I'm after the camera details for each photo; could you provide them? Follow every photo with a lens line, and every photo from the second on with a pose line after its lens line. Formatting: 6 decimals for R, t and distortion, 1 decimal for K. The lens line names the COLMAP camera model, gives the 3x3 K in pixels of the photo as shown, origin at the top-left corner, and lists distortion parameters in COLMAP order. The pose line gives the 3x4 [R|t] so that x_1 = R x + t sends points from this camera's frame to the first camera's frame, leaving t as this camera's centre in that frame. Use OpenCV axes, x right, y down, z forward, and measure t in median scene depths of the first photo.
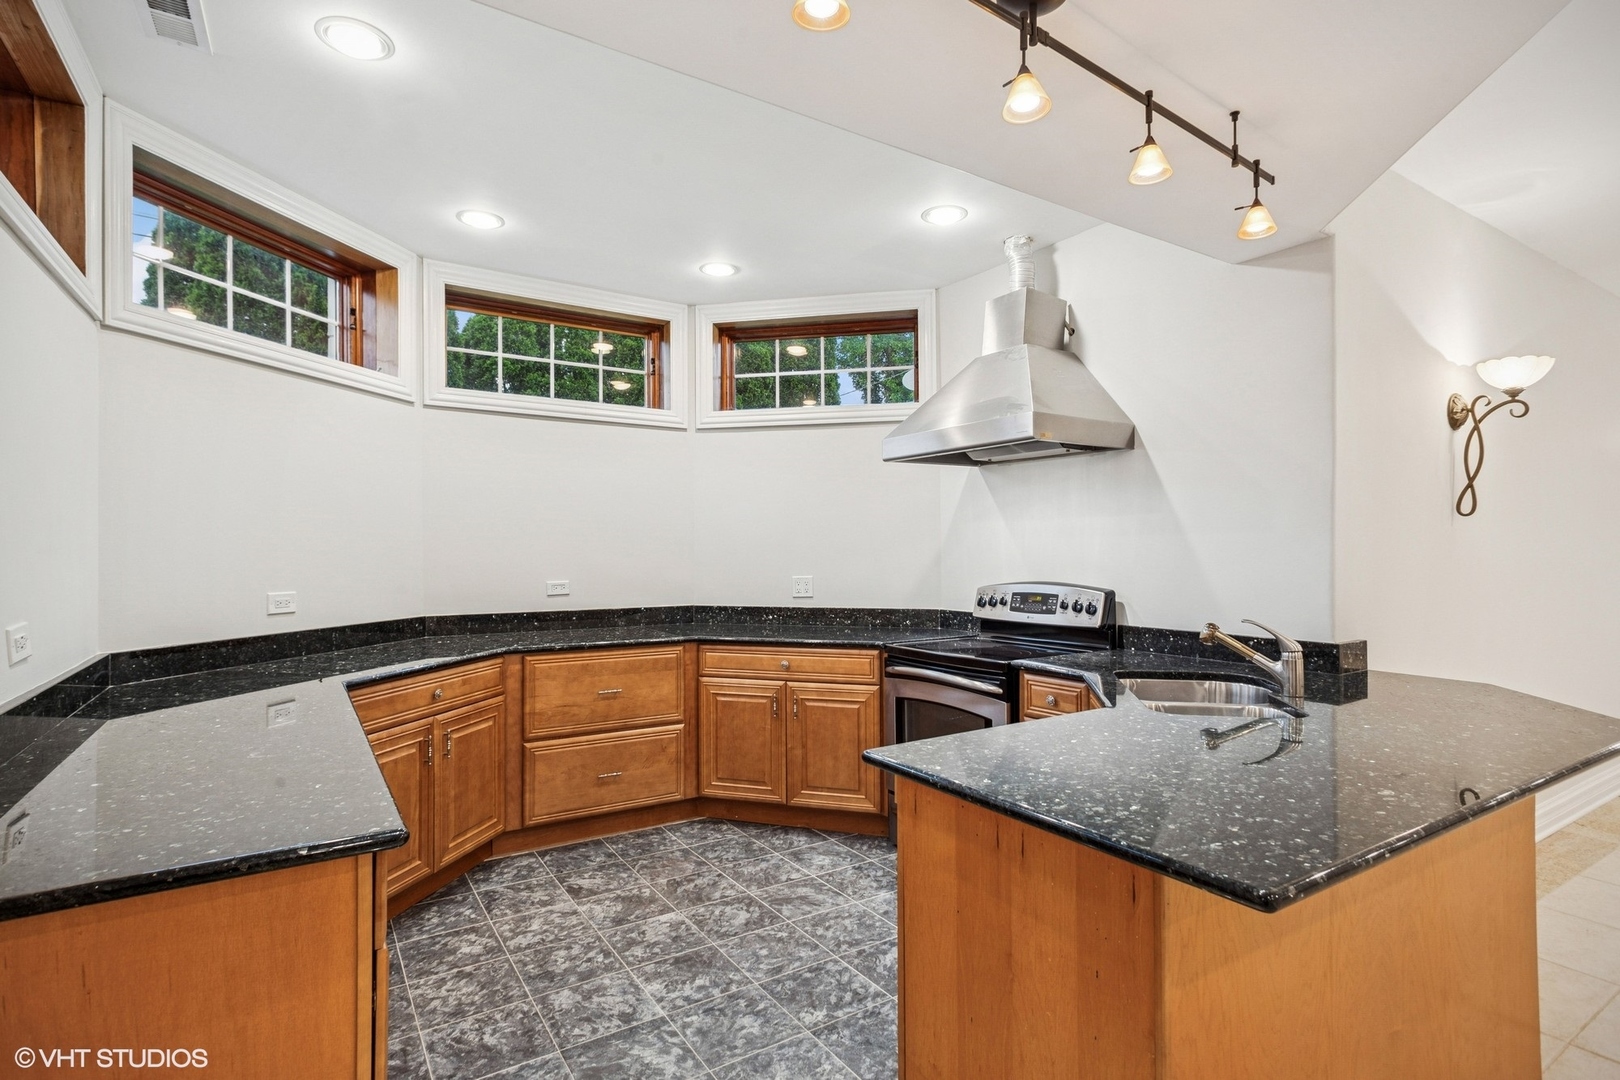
lens RADIAL K [[792.2, 0, 819.5], [0, 792.2, 536.9], [0, 0, 1]] dist [-0.003147, 0.005042]
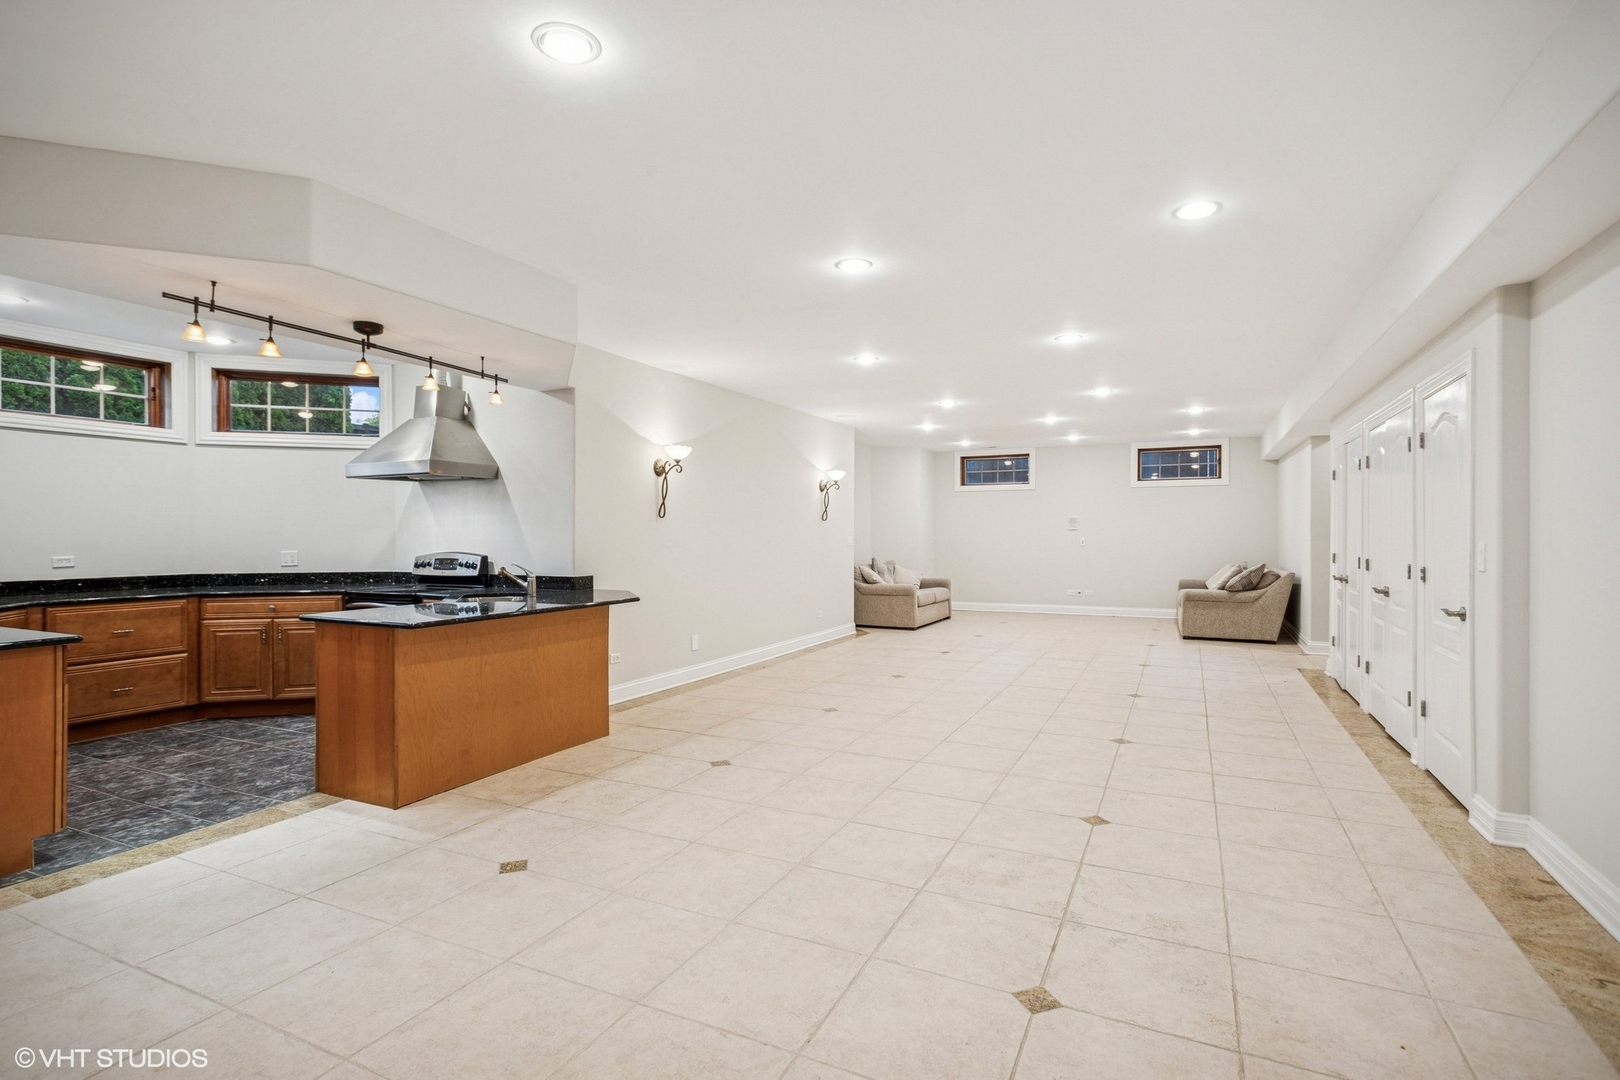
lens RADIAL K [[792.2, 0, 820.0], [0, 792.2, 533.0], [0, 0, 1]] dist [-0.003147, 0.005042]
pose [[0.859365, 0.002355, 0.511357, 0.084147], [-0.009242, 0.999898, 0.010927, -0.010437], [-0.511279, -0.014116, 0.859299, -0.859523]]
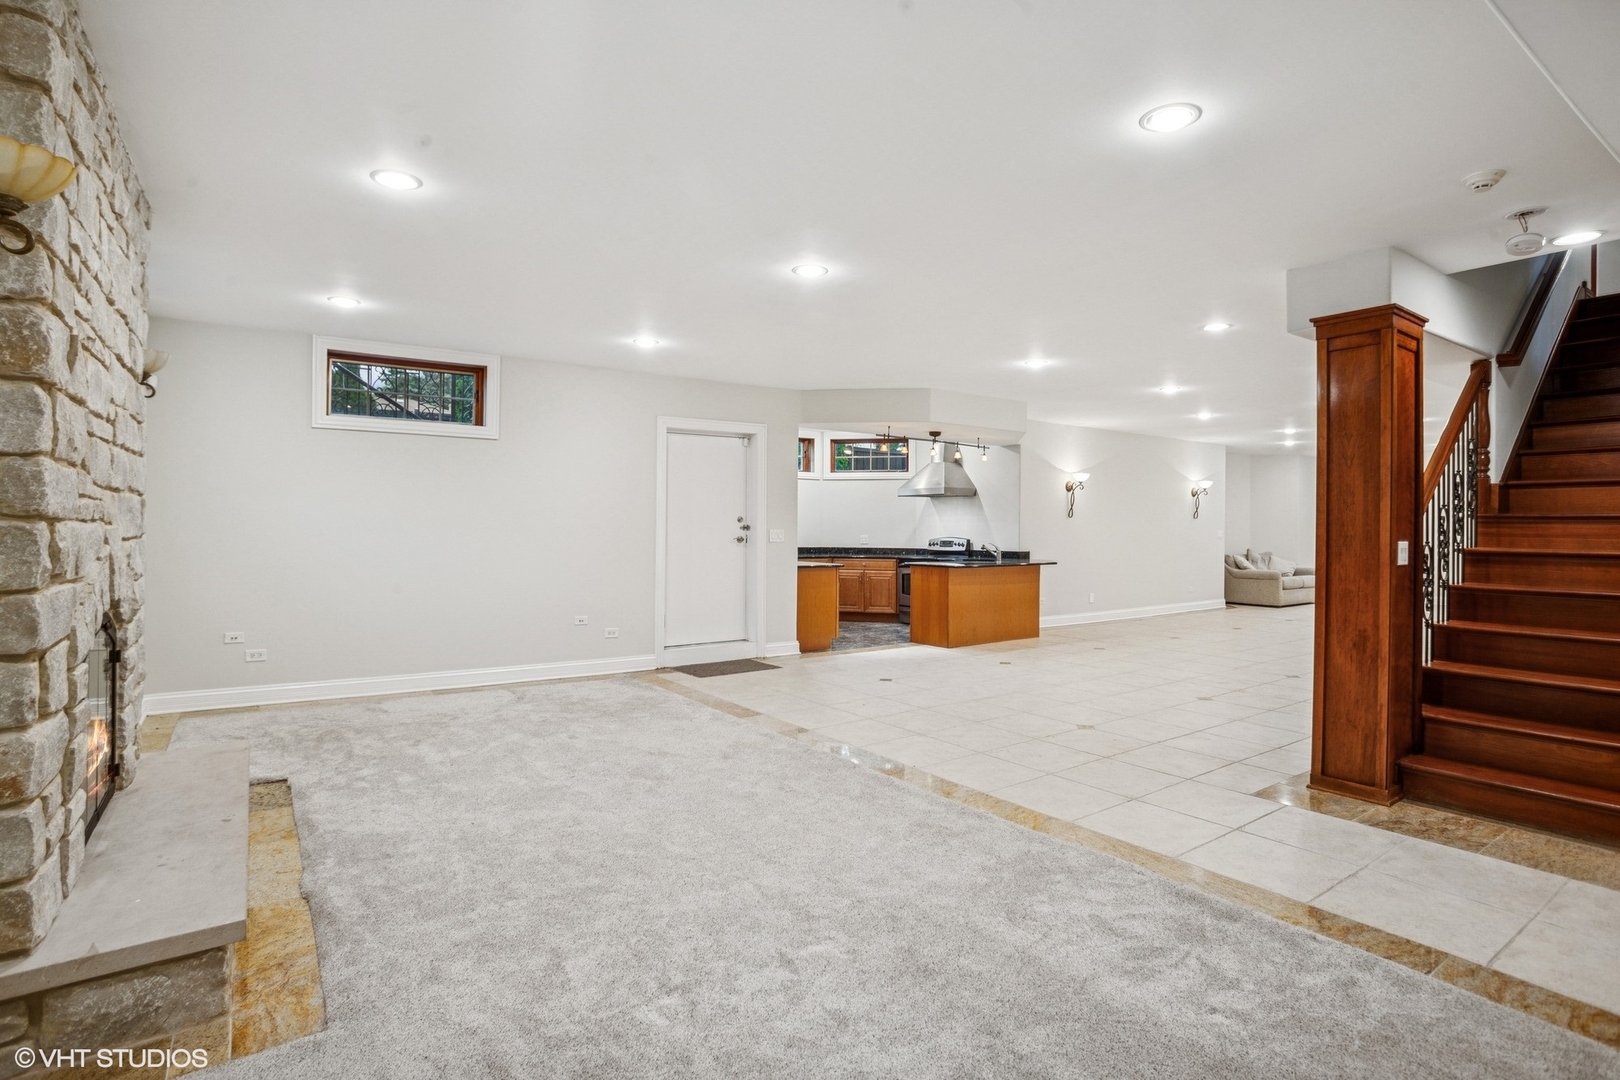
lens RADIAL K [[792.2, 0, 844.3], [0, 792.2, 532.4], [0, 0, 1]] dist [-0.003147, 0.005042]
pose [[0.998282, 0.008485, 0.057968, -0.291116], [-0.009702, 0.999738, 0.020752, -0.020496], [-0.057777, -0.021278, 0.998103, -1.954061]]
